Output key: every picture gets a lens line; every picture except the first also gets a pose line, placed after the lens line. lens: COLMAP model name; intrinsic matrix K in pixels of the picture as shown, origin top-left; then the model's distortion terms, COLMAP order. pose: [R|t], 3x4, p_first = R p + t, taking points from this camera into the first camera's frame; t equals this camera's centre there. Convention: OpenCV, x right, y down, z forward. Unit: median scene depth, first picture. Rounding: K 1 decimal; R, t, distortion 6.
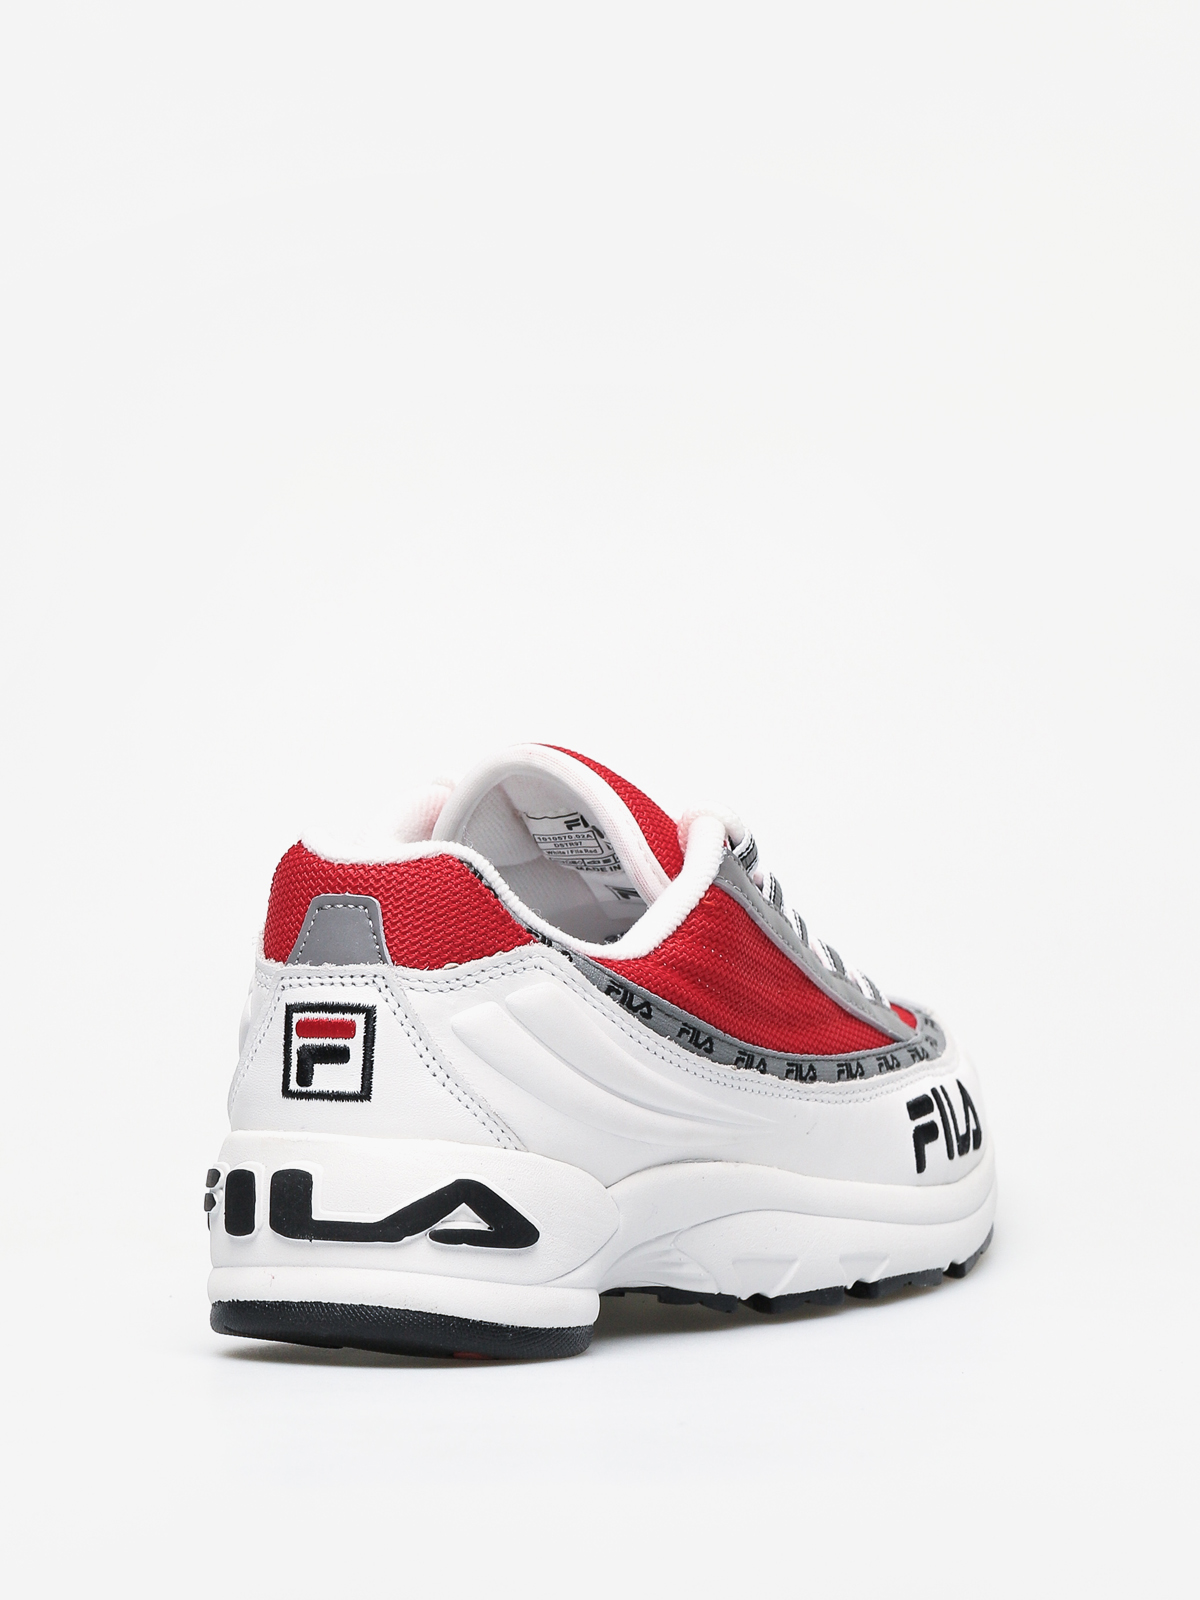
lens RADIAL K [[5895.5, 0, 596.9], [0, 5895.5, 803.2], [0, 0, 1]] dist [-0.165843, 0.000000]
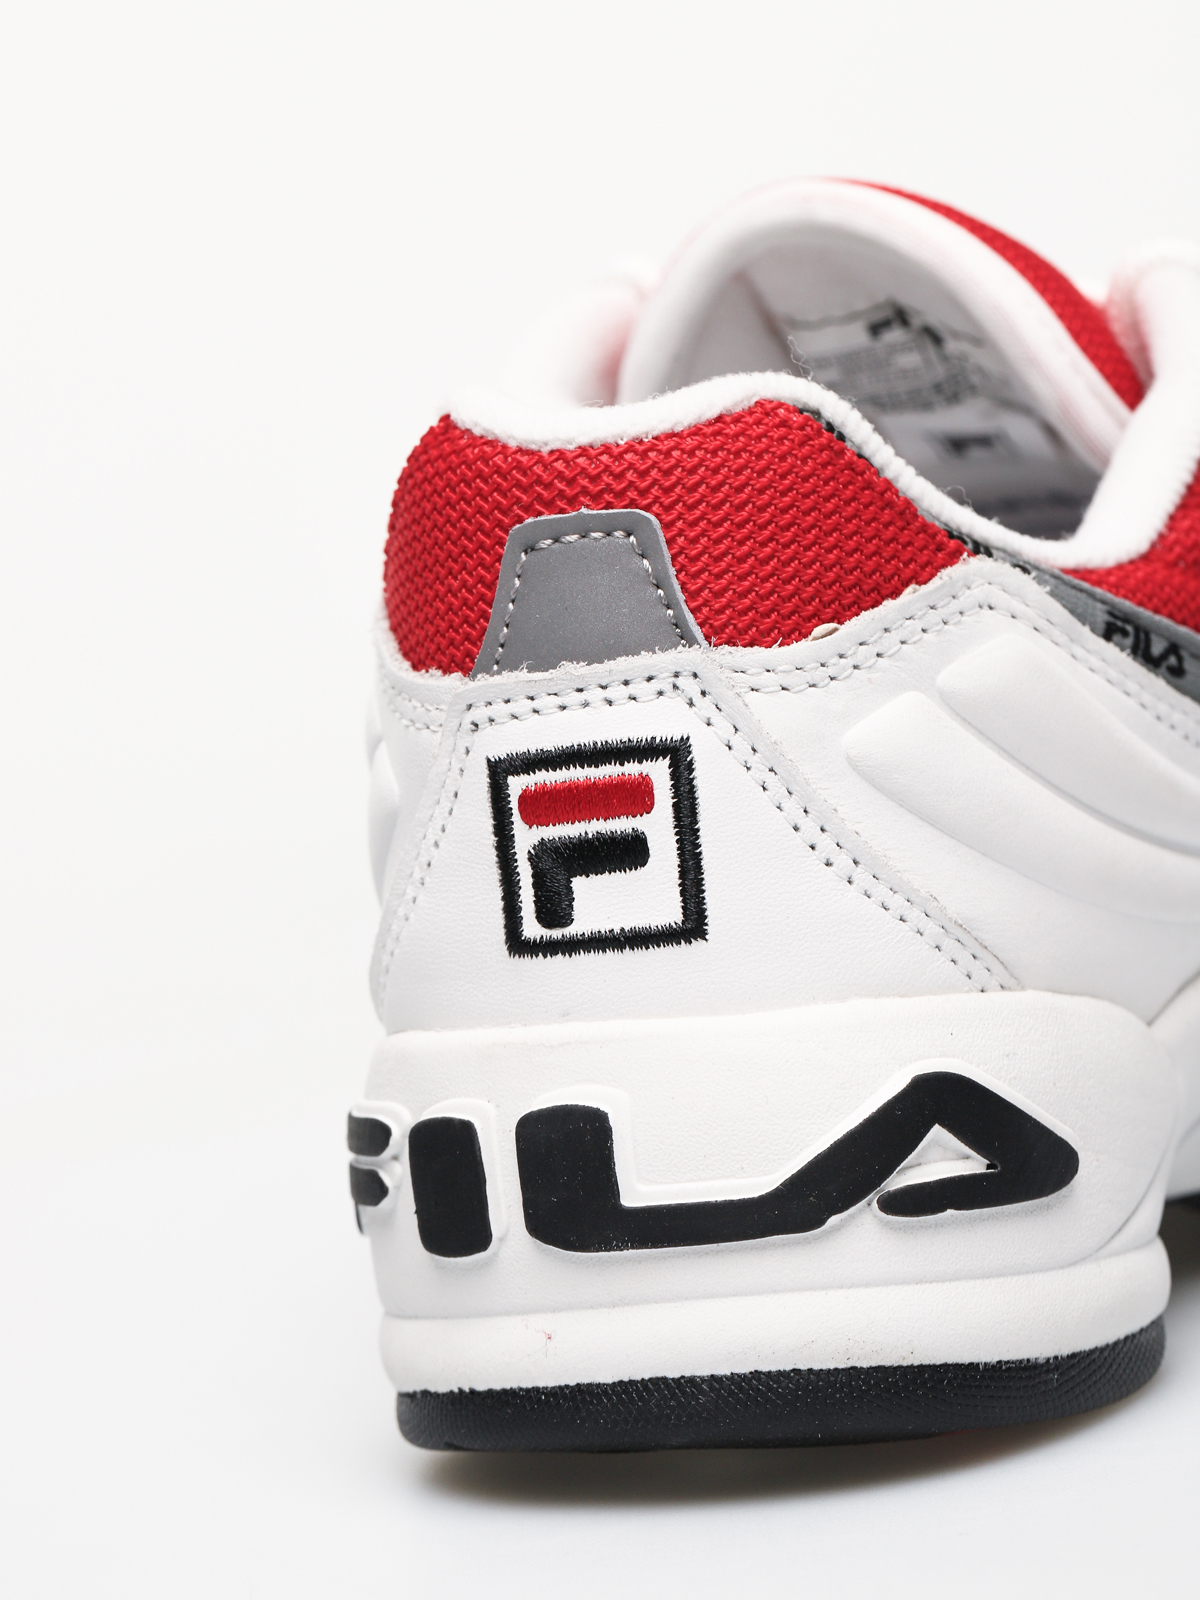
lens RADIAL K [[5895.5, 0, 603.0], [0, 5895.5, 792.2], [0, 0, 1]] dist [-0.165843, 0.000000]
pose [[0.987458, -0.146989, 0.057626, -0.071221], [0.142972, 0.987350, 0.068544, 0.005554], [-0.066972, -0.059445, 0.995982, 0.528331]]
